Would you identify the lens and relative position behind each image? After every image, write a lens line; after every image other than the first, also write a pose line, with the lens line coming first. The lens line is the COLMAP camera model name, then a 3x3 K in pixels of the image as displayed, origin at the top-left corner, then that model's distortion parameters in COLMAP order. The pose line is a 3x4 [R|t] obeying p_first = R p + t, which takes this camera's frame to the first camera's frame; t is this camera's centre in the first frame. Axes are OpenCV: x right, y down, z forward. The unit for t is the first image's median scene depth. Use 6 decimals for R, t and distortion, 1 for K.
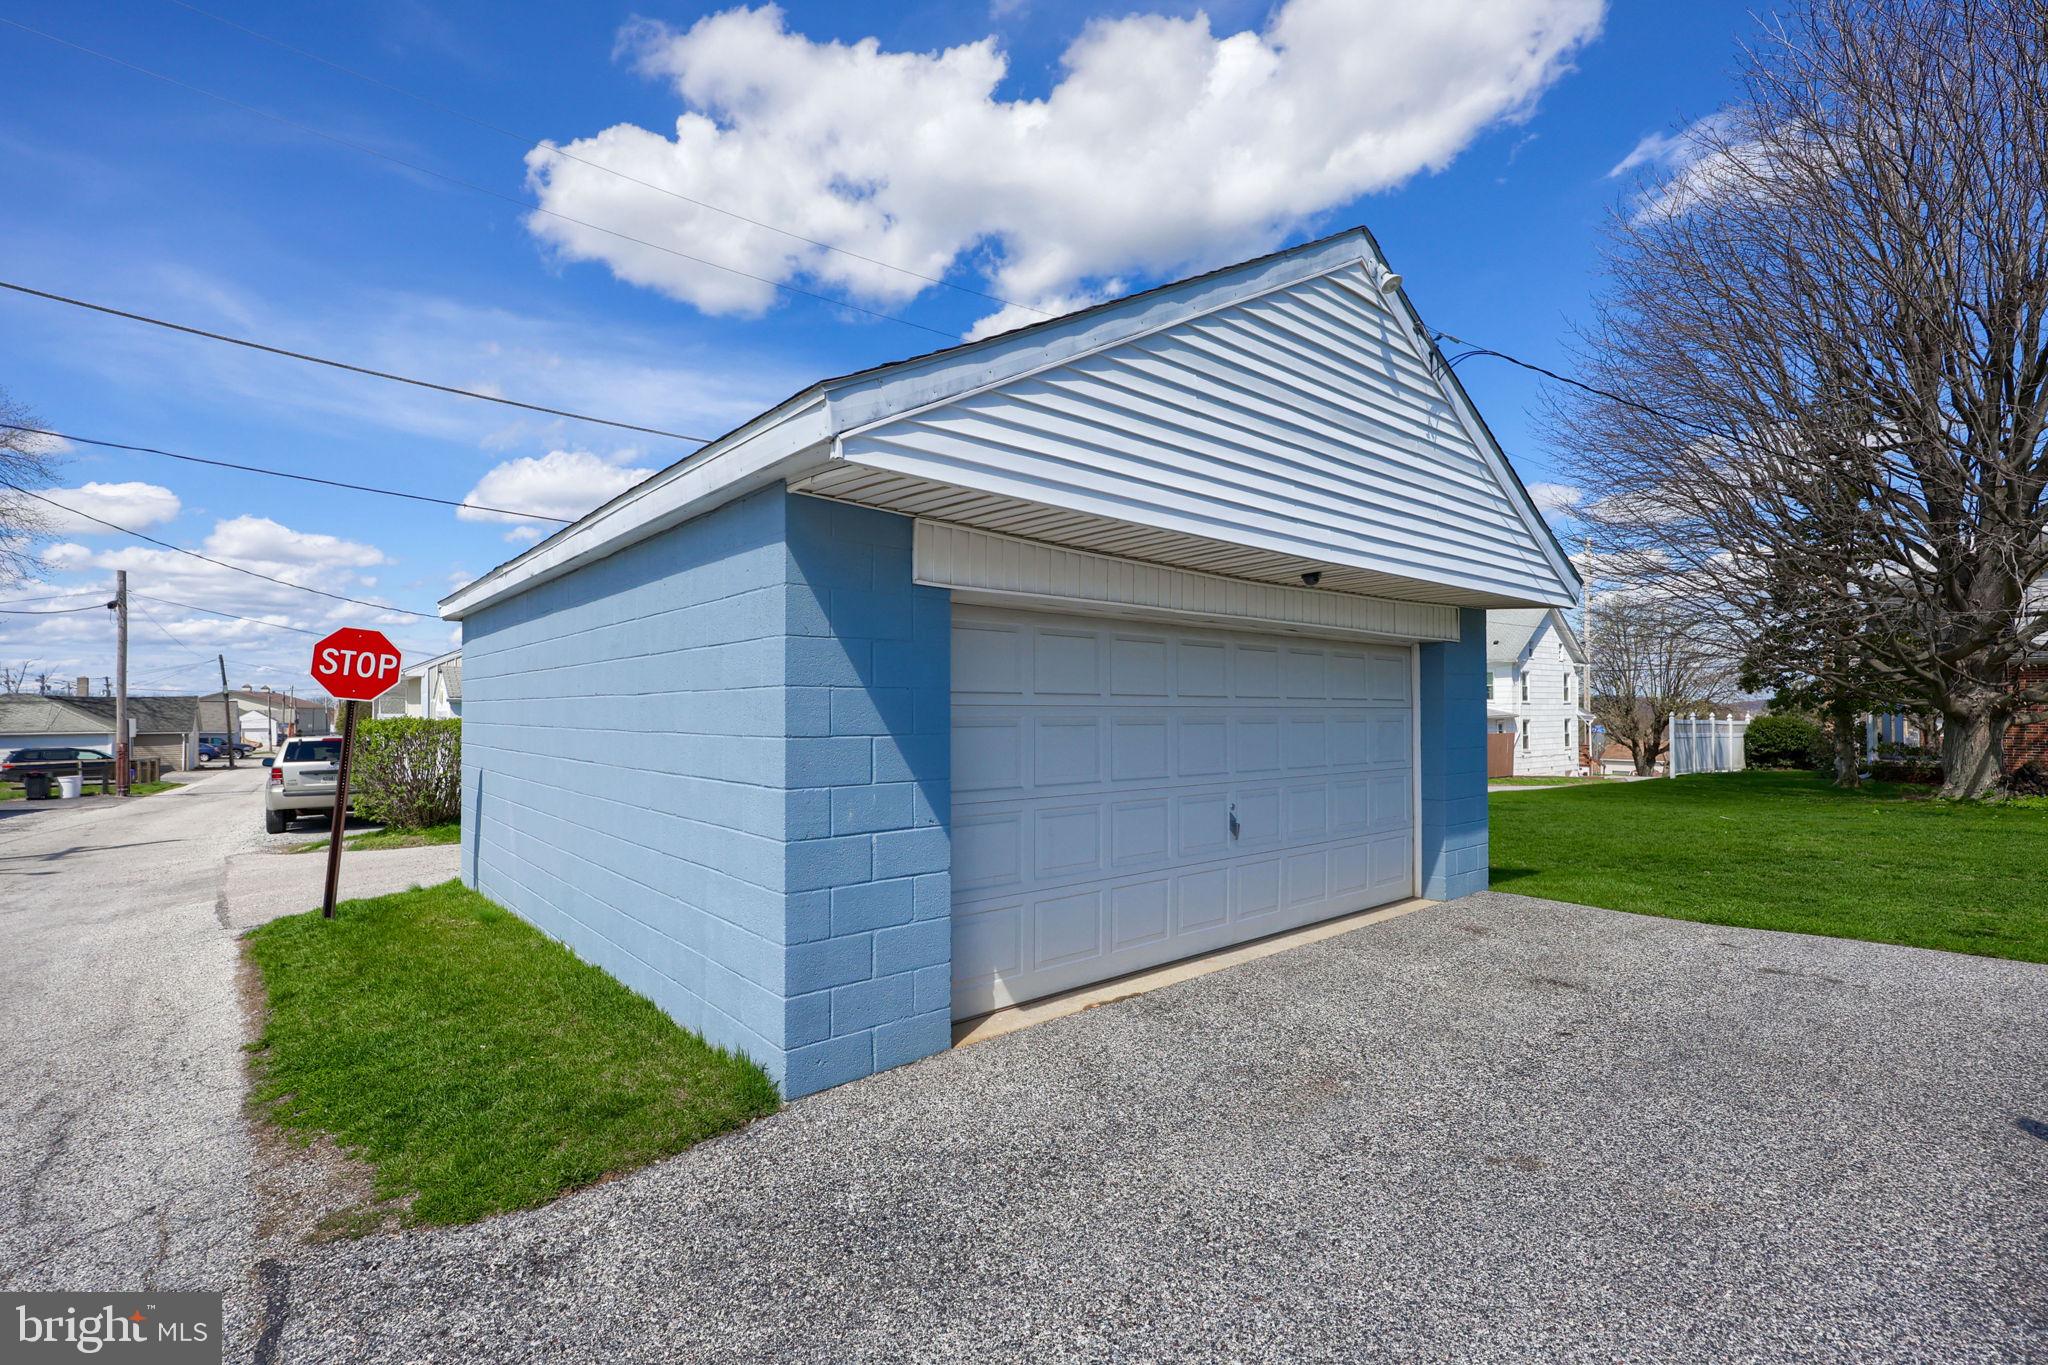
lens RADIAL K [[845.0, 0, 1013.2], [0, 845.0, 682.8], [0, 0, 1]] dist [0.001165, 0.000133]
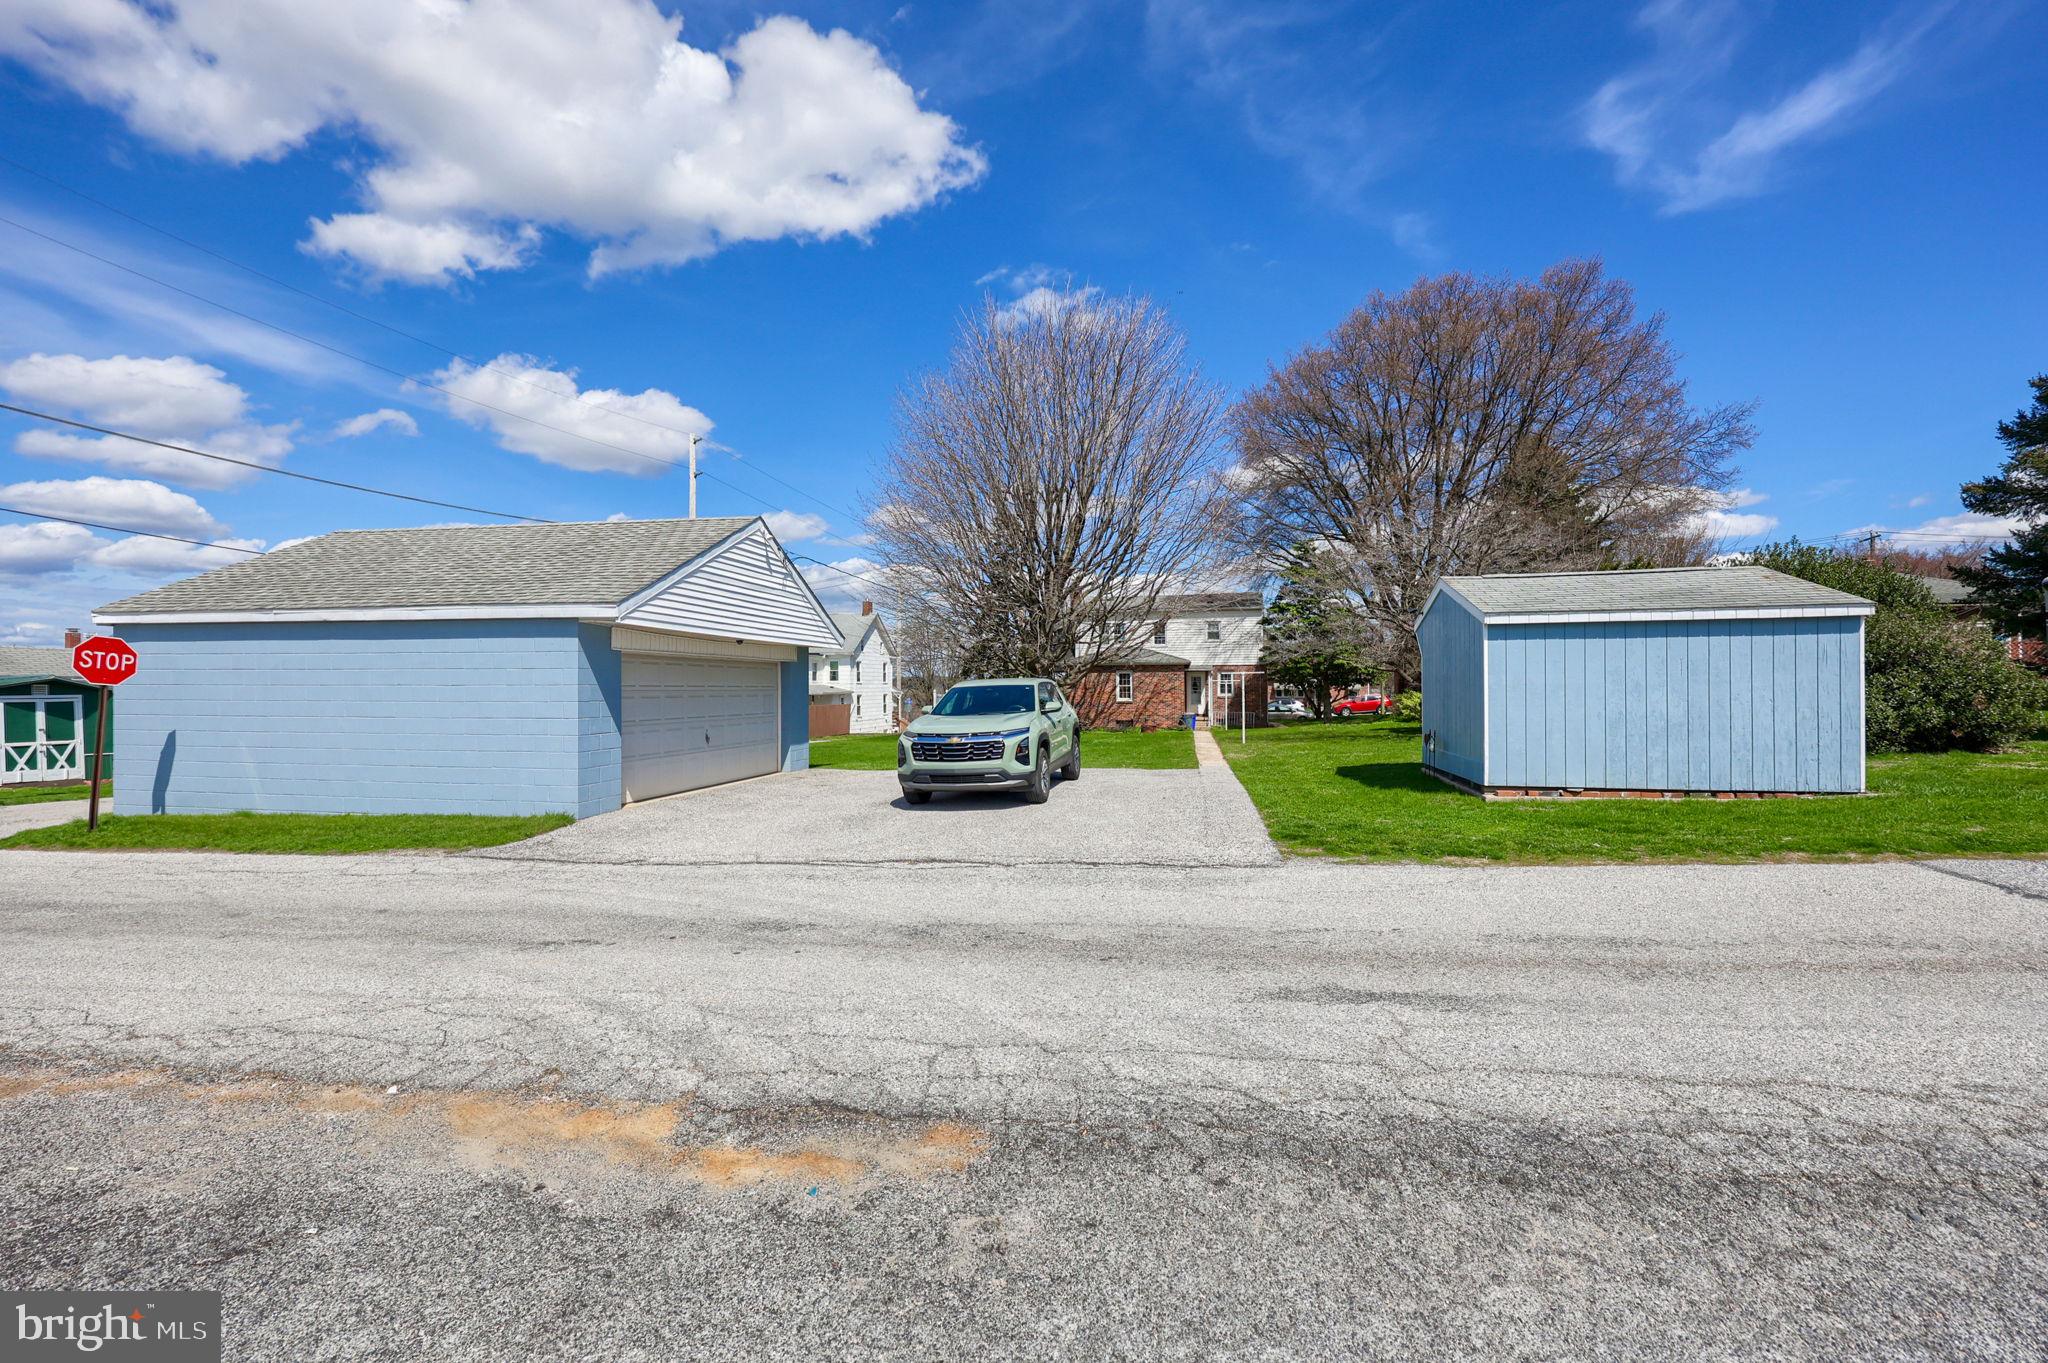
lens RADIAL K [[845.0, 0, 1013.2], [0, 845.0, 681.8], [0, 0, 1]] dist [0.001165, 0.000133]
pose [[0.765782, 0.006011, 0.643073, -0.510636], [-0.023675, 0.999542, 0.018850, -0.051360], [-0.642665, -0.029659, 0.765573, -1.166713]]
